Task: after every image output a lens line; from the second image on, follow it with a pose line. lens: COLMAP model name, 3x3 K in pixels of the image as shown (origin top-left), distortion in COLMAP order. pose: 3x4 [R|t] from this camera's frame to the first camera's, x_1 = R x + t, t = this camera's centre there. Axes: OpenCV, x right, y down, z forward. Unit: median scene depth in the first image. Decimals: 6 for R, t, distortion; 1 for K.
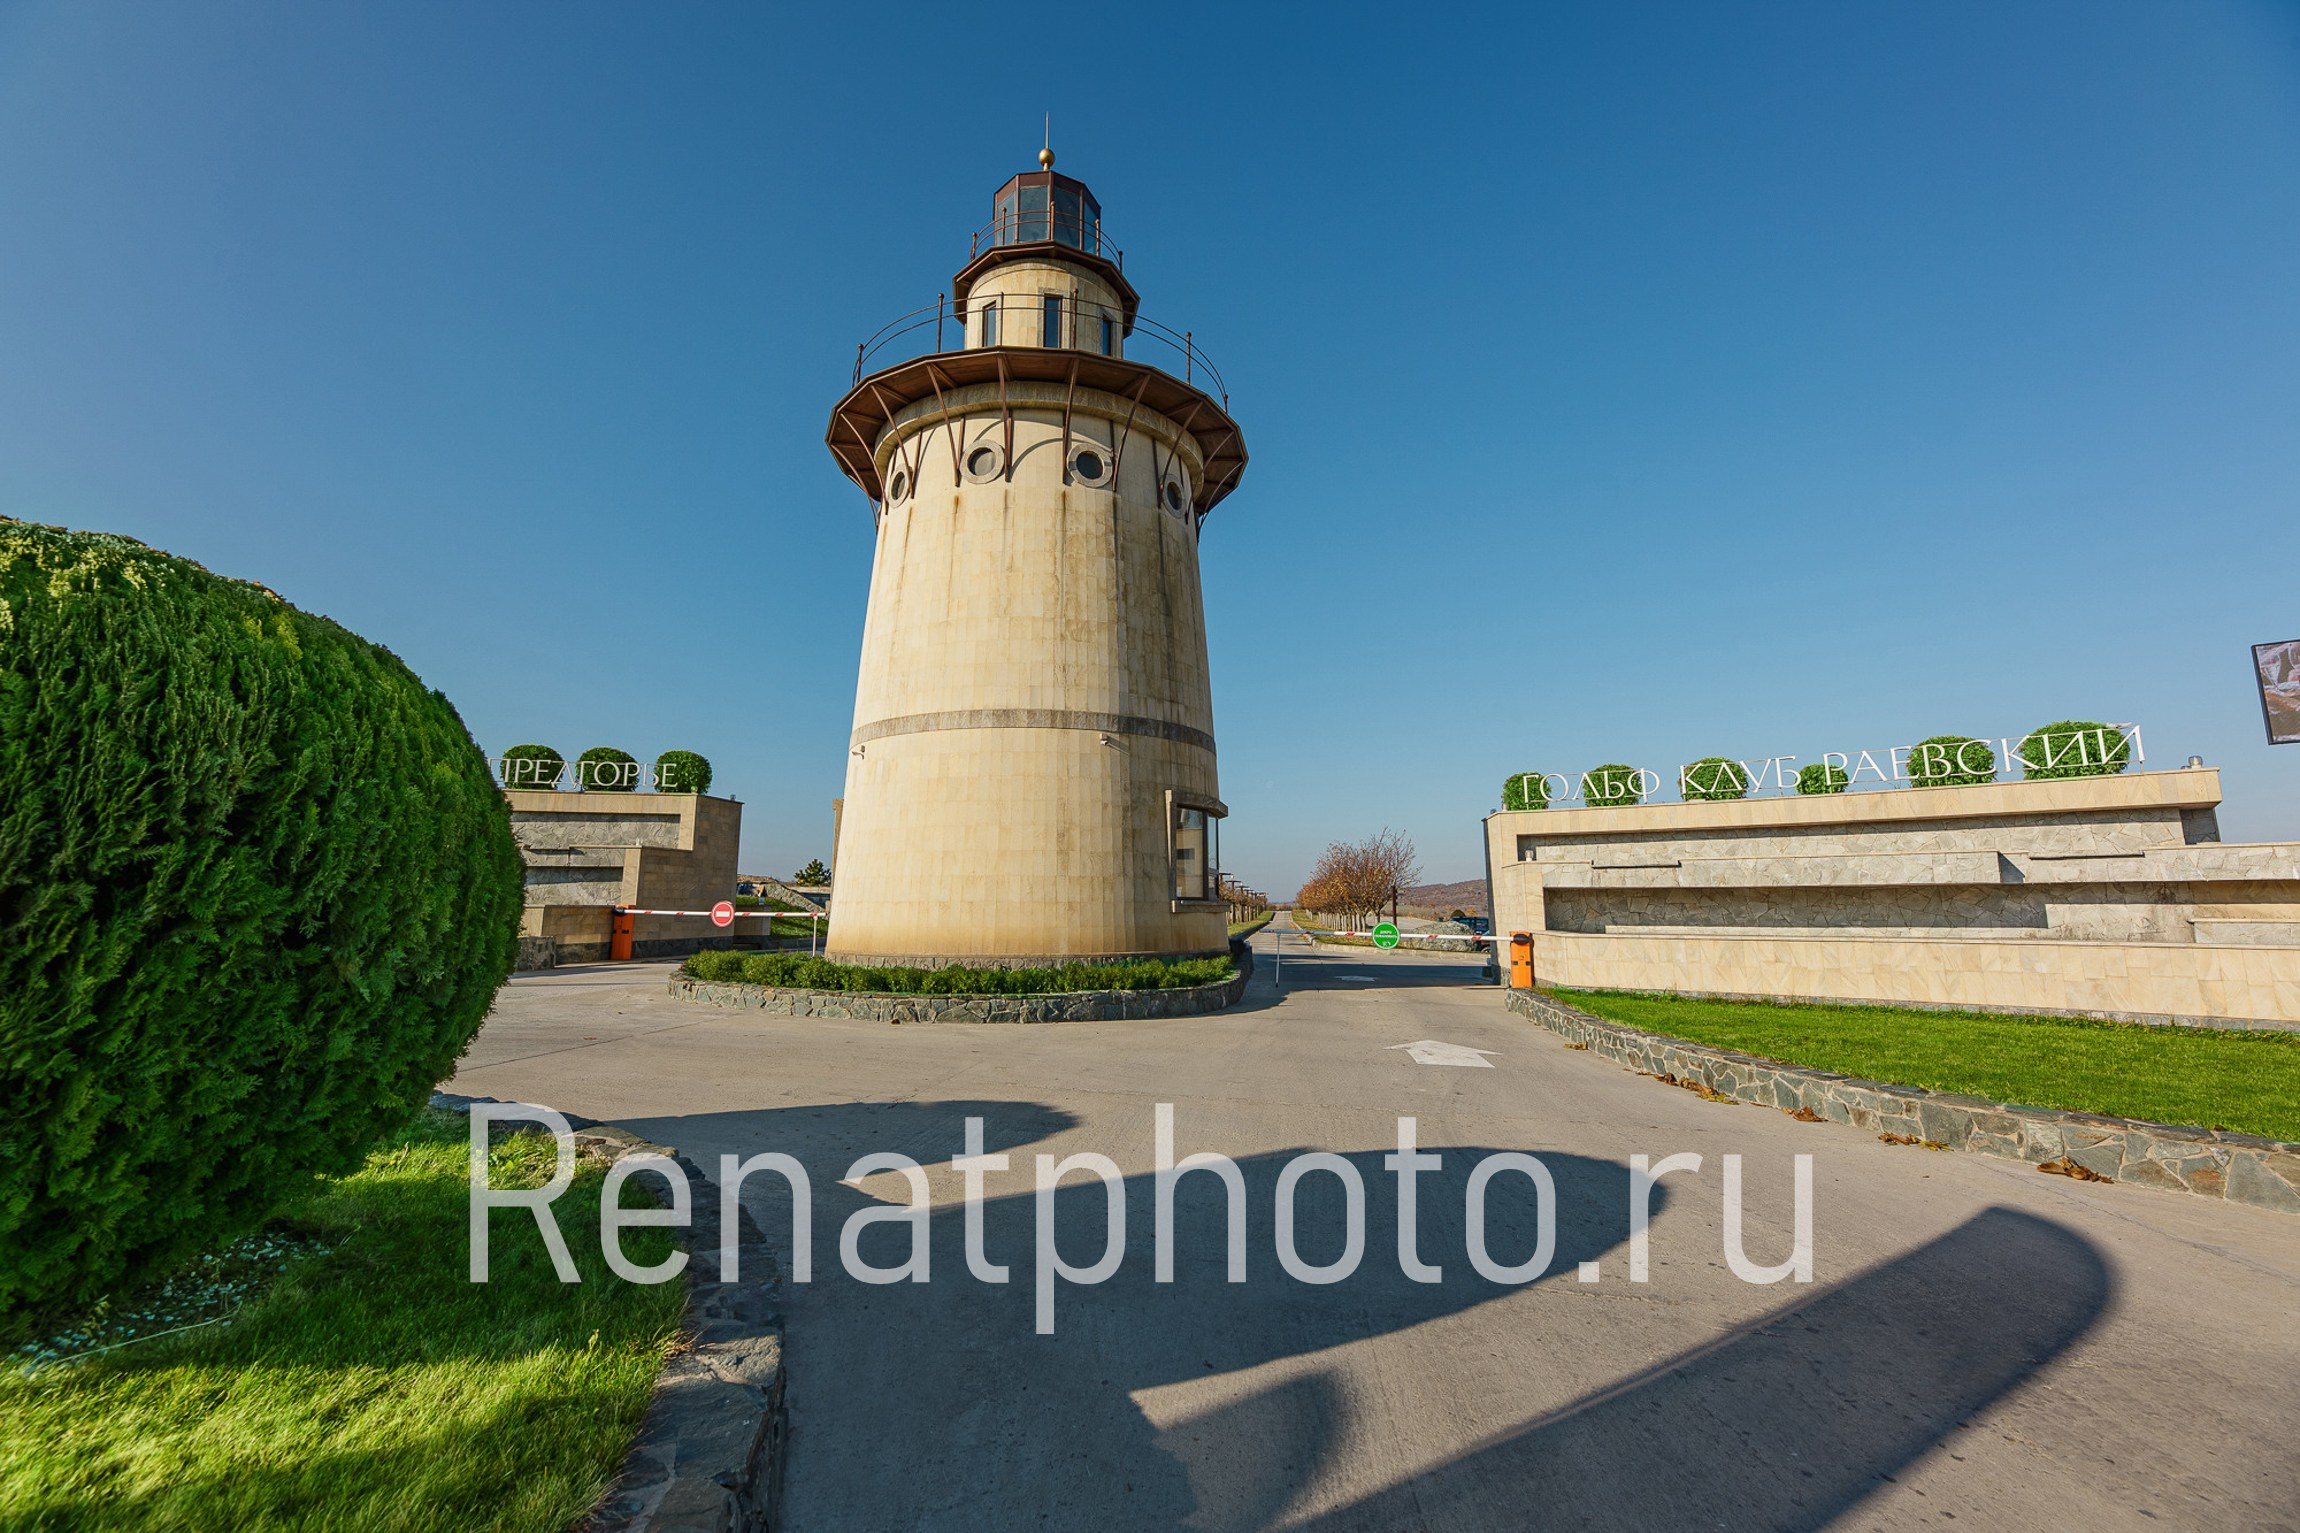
lens RADIAL K [[927.6, 0, 1150.0], [0, 927.6, 766.5], [0, 0, 1]] dist [-0.010202, 0.000029]
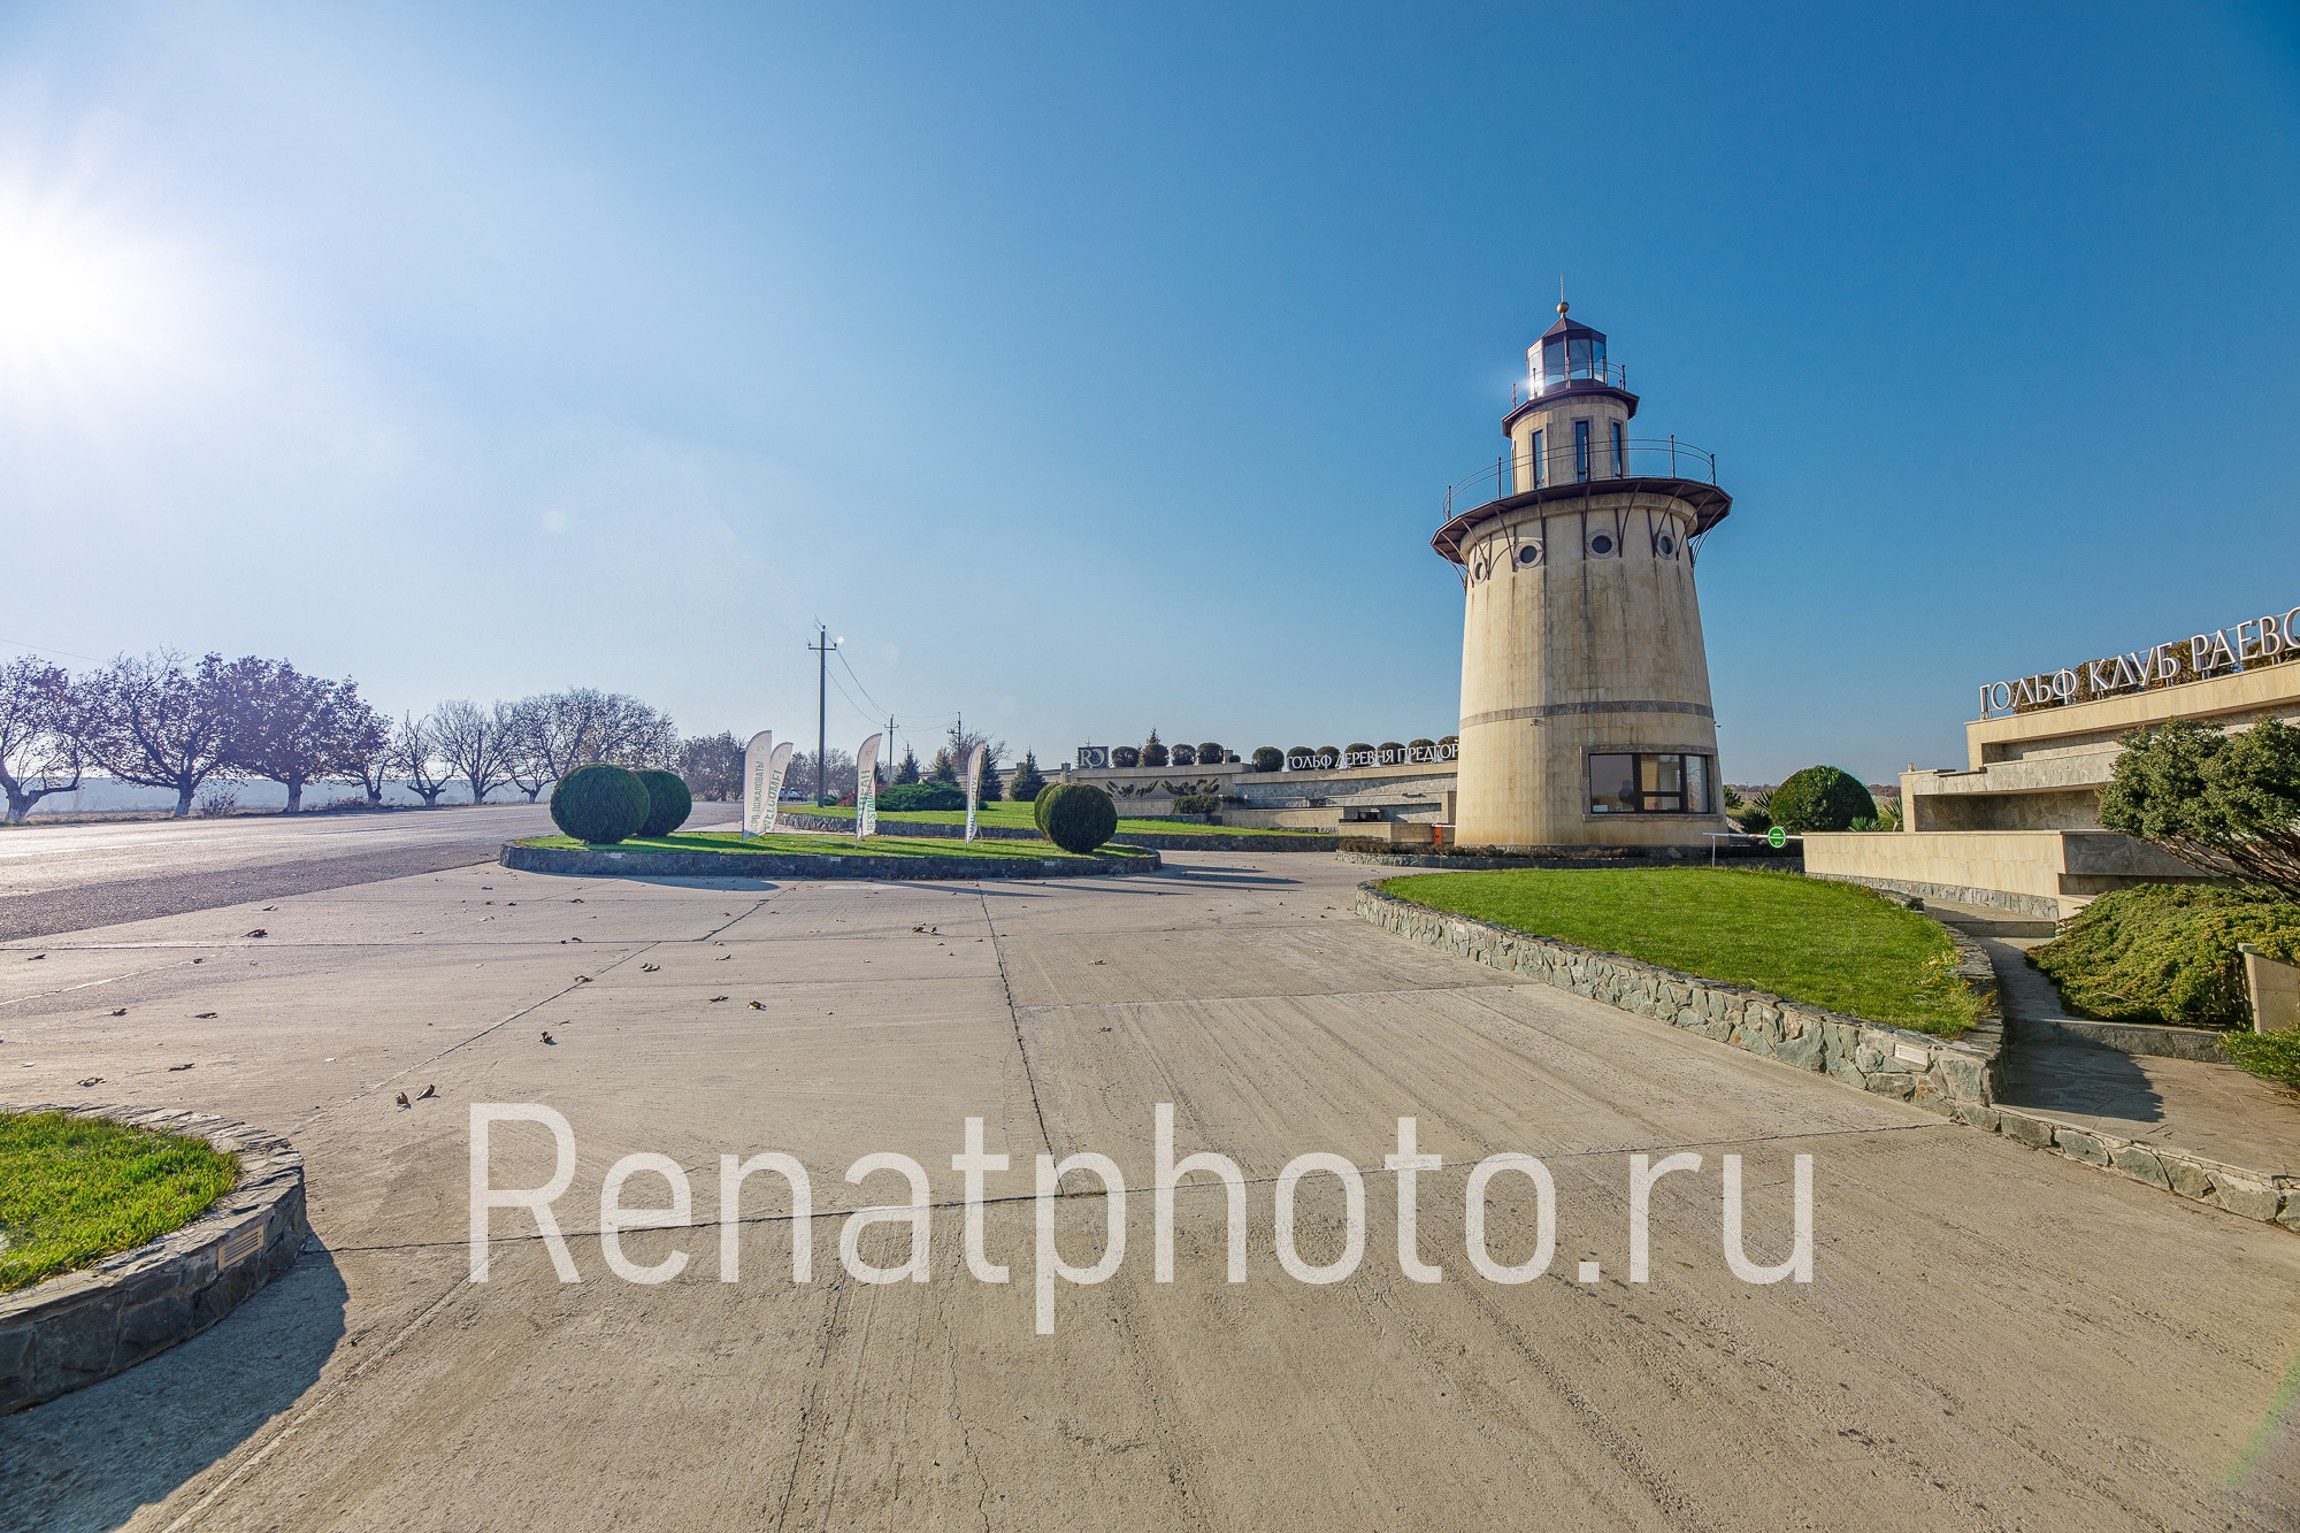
lens RADIAL K [[927.6, 0, 1150.0], [0, 927.6, 766.5], [0, 0, 1]] dist [-0.010202, 0.000029]
pose [[0.373060, -0.069103, -0.925230, 1.202161], [0.139284, 0.990093, -0.017787, -0.015173], [0.917293, -0.122234, 0.378989, -0.295511]]
